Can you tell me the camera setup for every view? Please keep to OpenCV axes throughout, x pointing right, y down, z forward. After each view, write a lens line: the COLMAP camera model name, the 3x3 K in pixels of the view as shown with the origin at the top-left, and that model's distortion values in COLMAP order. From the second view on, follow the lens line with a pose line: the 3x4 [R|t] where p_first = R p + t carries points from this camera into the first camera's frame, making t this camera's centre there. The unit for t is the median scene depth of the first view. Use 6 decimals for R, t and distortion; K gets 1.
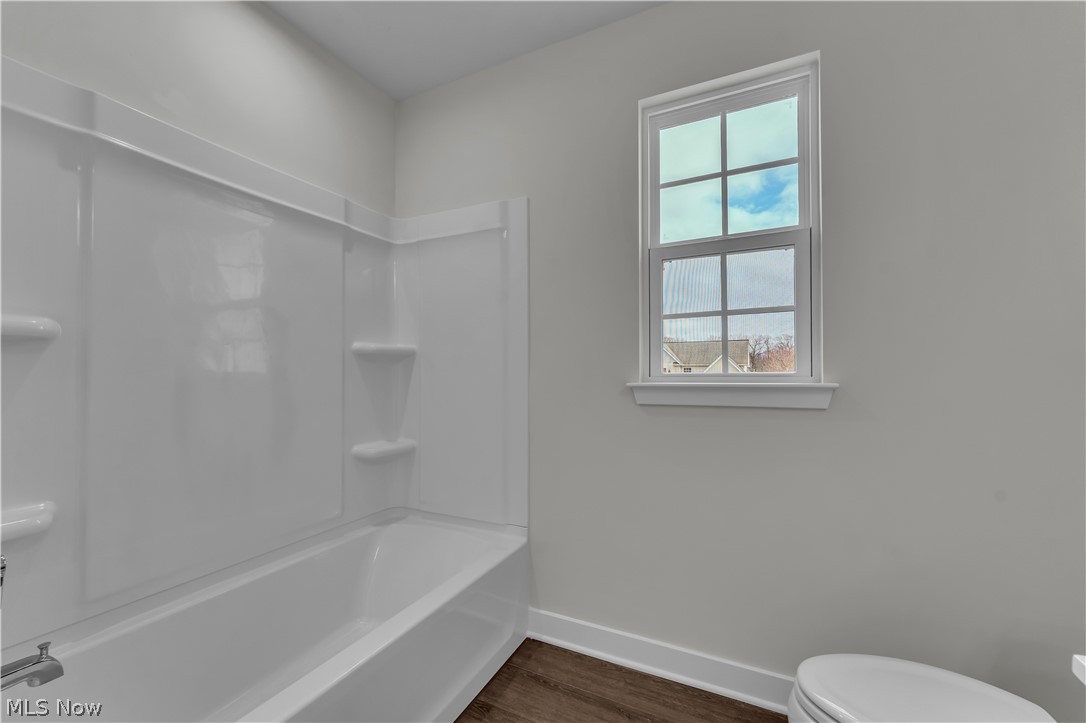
lens RADIAL K [[440.2, 0, 535.8], [0, 440.2, 366.6], [0, 0, 1]] dist [-0.000730, 0.000043]
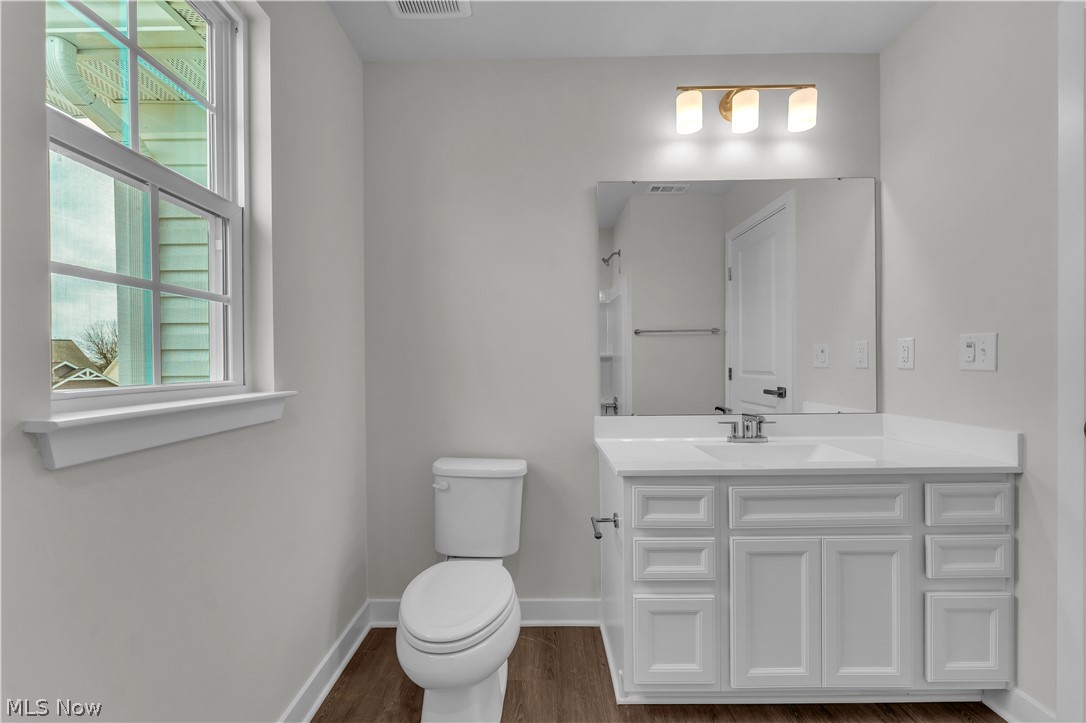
lens RADIAL K [[440.2, 0, 535.8], [0, 440.2, 366.6], [0, 0, 1]] dist [-0.000730, 0.000043]
pose [[-0.436092, -0.004850, 0.899889, -0.345384], [-0.007521, 0.999970, 0.001744, -0.016025], [-0.899871, -0.006008, -0.436115, 0.769714]]
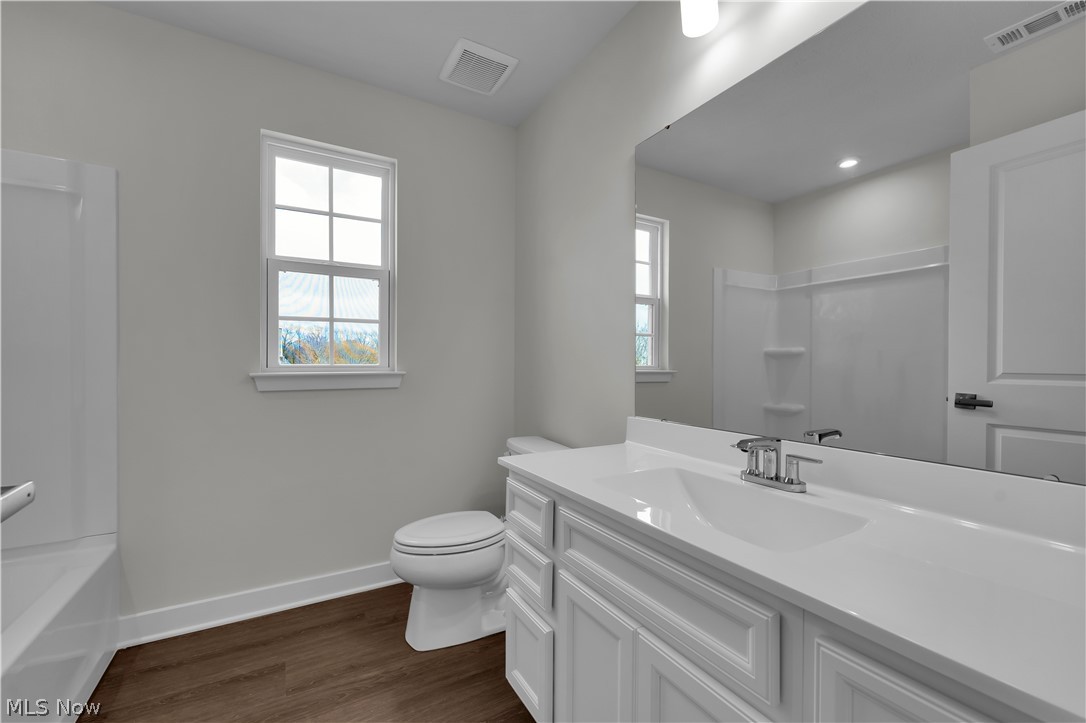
lens RADIAL K [[440.2, 0, 535.8], [0, 440.2, 366.6], [0, 0, 1]] dist [-0.000730, 0.000043]
pose [[0.556927, -0.002972, 0.830556, -0.328281], [-0.016402, 0.999759, 0.014575, -0.009288], [-0.830400, -0.021740, 0.556744, -0.255980]]
